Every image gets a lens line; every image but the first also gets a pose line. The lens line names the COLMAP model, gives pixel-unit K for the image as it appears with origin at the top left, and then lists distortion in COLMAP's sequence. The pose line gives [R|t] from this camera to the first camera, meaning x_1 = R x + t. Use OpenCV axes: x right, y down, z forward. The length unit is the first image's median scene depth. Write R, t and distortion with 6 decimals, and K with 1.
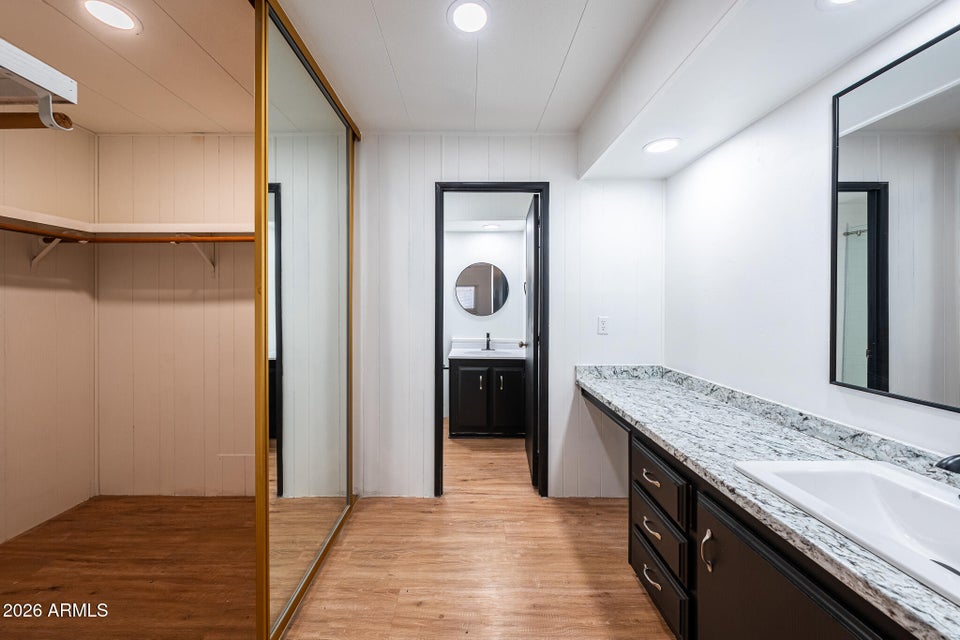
lens RADIAL K [[335.7, 0, 463.7], [0, 335.7, 305.5], [0, 0, 1]] dist [-0.000826, 0.000144]
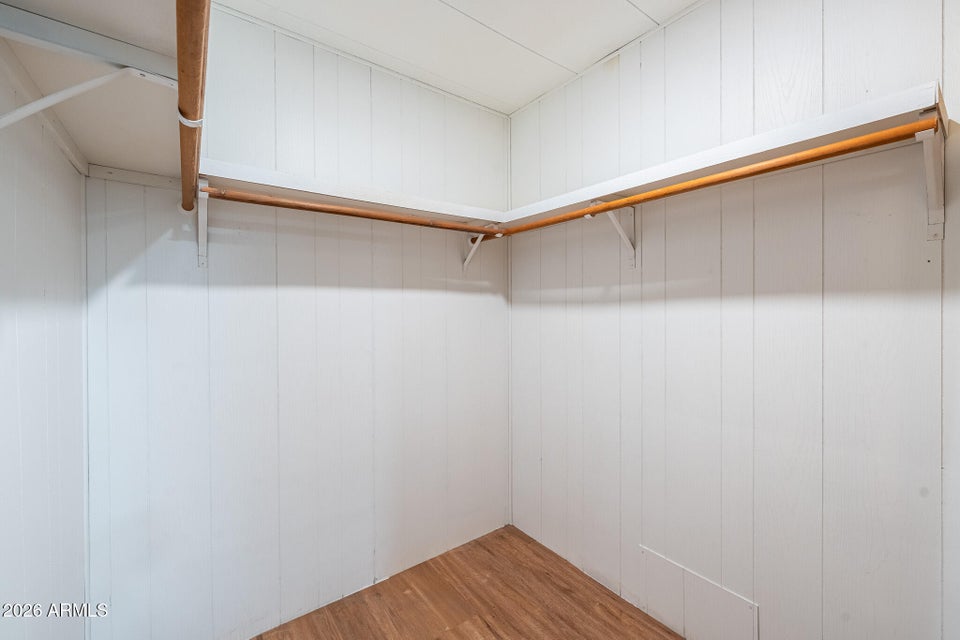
lens RADIAL K [[386.3, 0, 475.8], [0, 386.3, 316.1], [0, 0, 1]] dist [-0.001491, -0.000399]
pose [[0.606622, 0.009529, -0.794933, -0.350426], [0.003540, 0.999886, 0.014688, -0.000205], [0.794983, -0.011724, 0.606519, 0.320718]]
